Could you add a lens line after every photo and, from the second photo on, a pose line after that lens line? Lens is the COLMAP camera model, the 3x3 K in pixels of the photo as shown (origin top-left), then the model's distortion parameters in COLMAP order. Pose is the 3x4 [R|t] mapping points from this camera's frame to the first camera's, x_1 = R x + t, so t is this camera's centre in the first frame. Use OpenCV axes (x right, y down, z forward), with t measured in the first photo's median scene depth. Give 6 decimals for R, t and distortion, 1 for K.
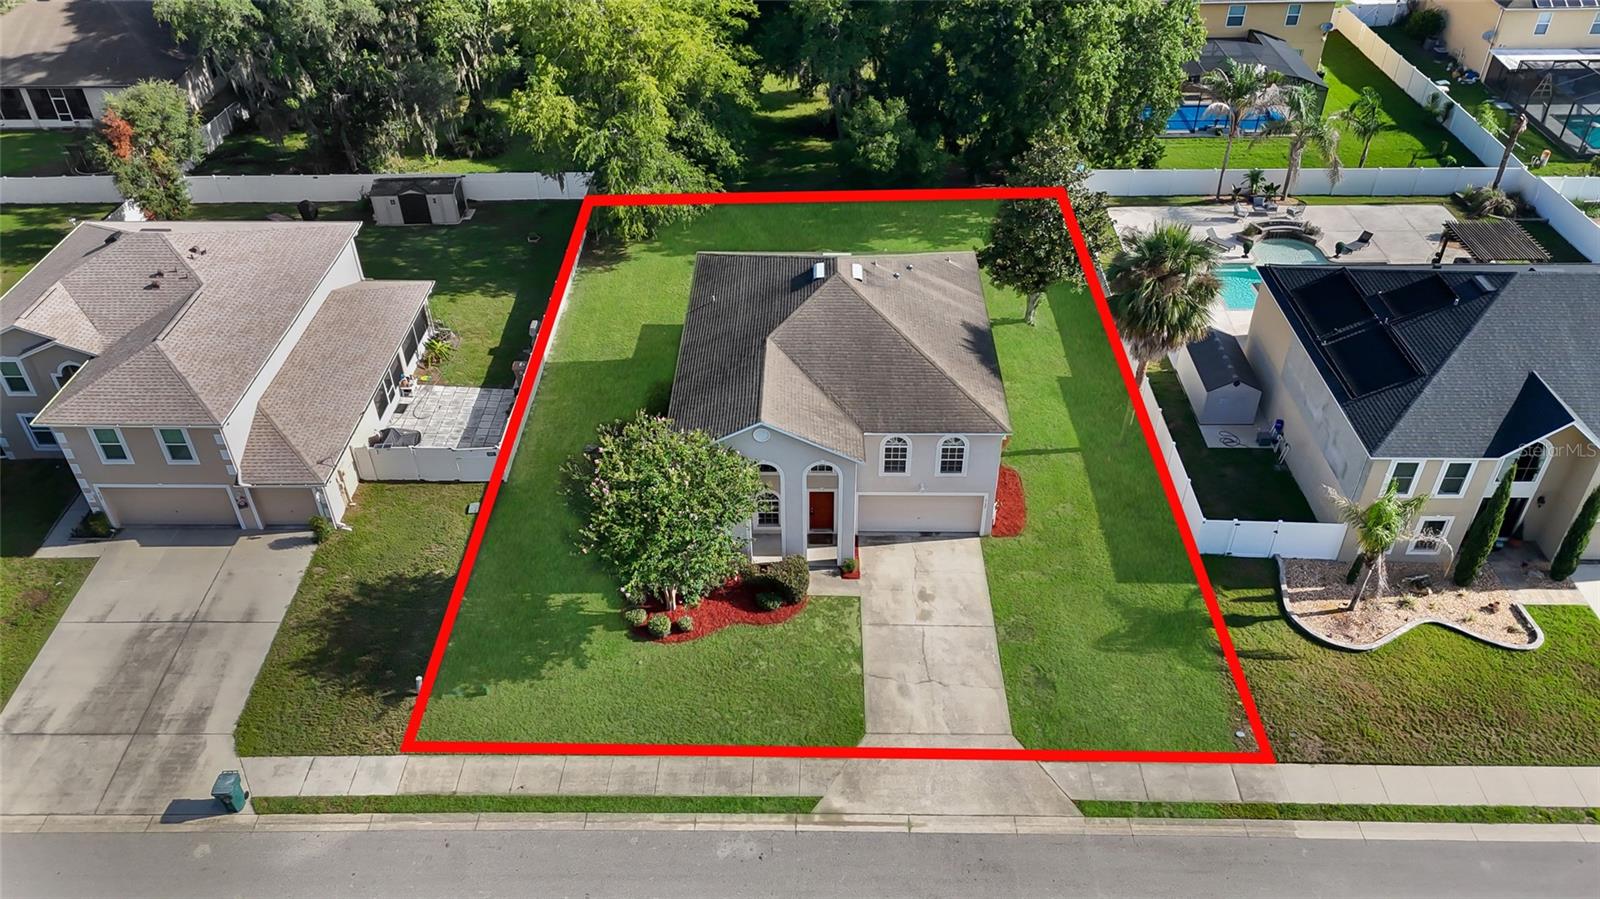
lens RADIAL K [[1174.4, 0, 800.0], [0, 1174.4, 449.5], [0, 0, 1]] dist [0.076200, -0.093037]
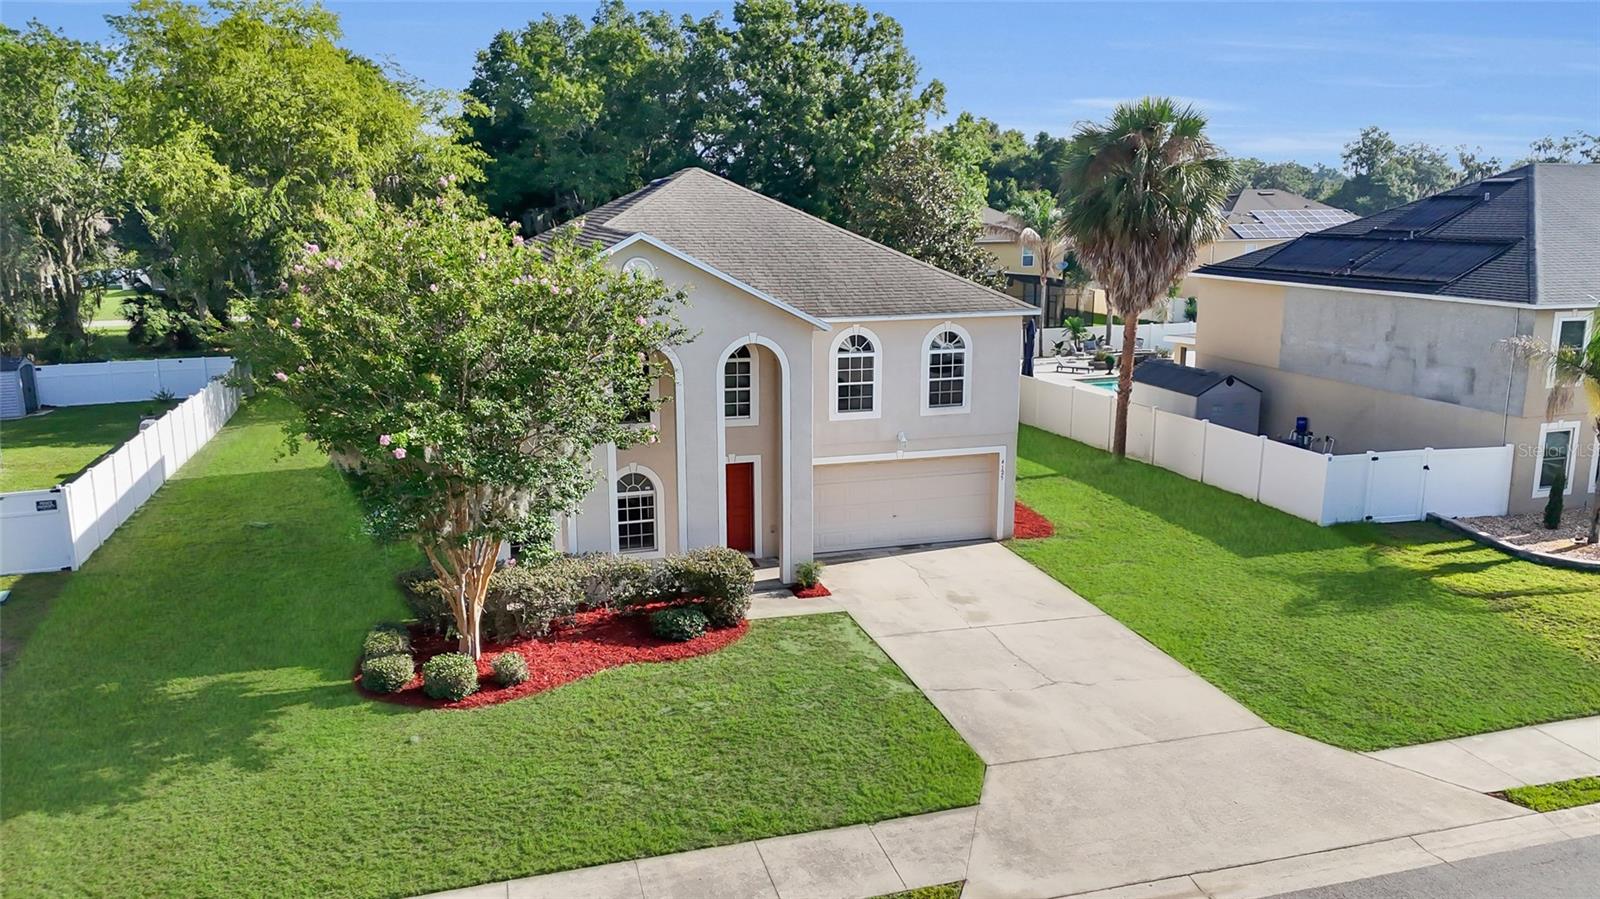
lens RADIAL K [[1174.4, 0, 800.0], [0, 1174.4, 449.5], [0, 0, 1]] dist [0.076200, -0.093037]
pose [[0.954429, -0.056713, 0.293001, -0.116912], [0.177084, 0.897884, -0.403046, 0.268933], [-0.240223, 0.436564, 0.867009, 0.530807]]
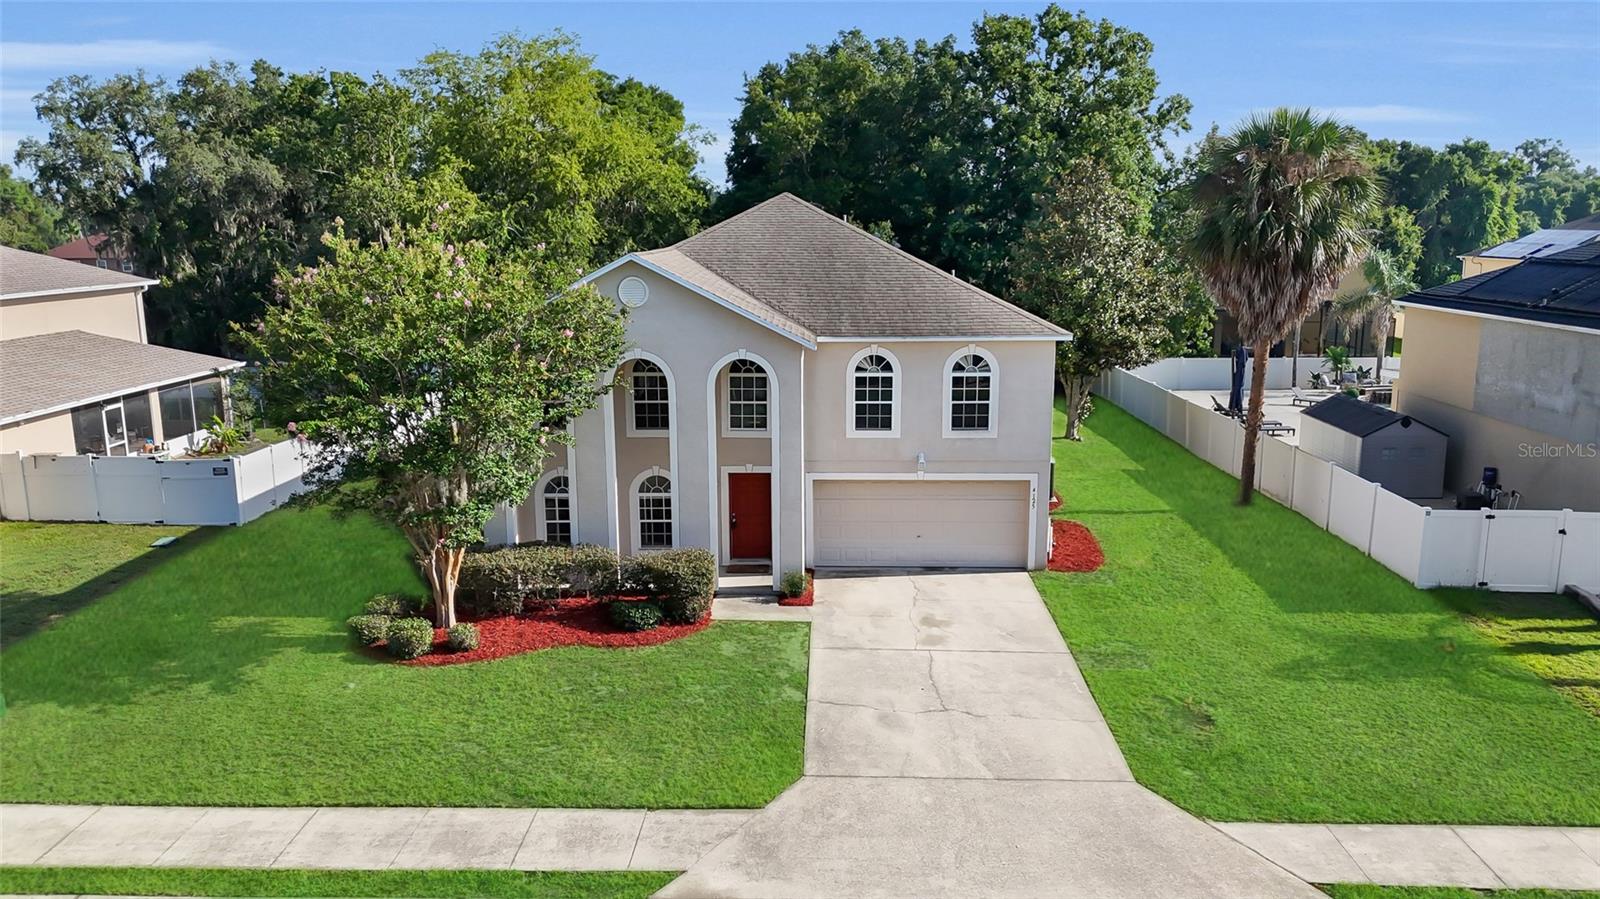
lens RADIAL K [[1174.4, 0, 800.0], [0, 1174.4, 449.5], [0, 0, 1]] dist [0.076200, -0.093037]
pose [[0.999875, 0.005280, -0.014912, 0.054351], [-0.011338, 0.896539, -0.442820, 0.294098], [0.011031, 0.442934, 0.896487, 0.493213]]
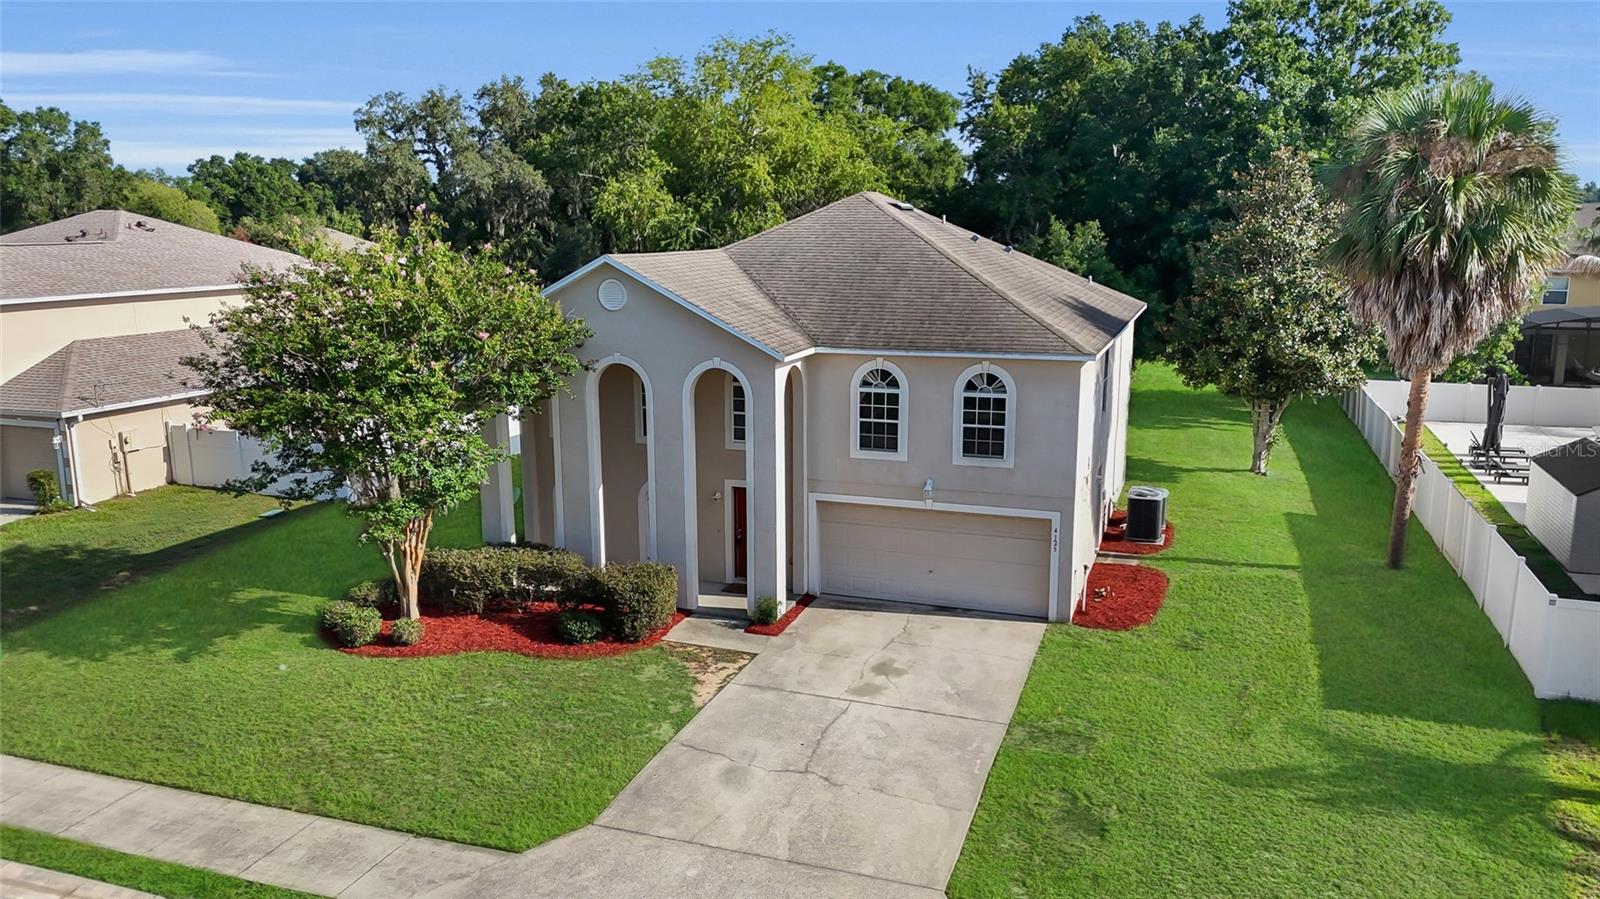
lens RADIAL K [[1174.4, 0, 800.0], [0, 1174.4, 449.5], [0, 0, 1]] dist [0.076200, -0.093037]
pose [[0.947346, 0.065123, -0.313518, 0.219411], [-0.197165, 0.890118, -0.410872, 0.251160], [0.252311, 0.451053, 0.856090, 0.547964]]
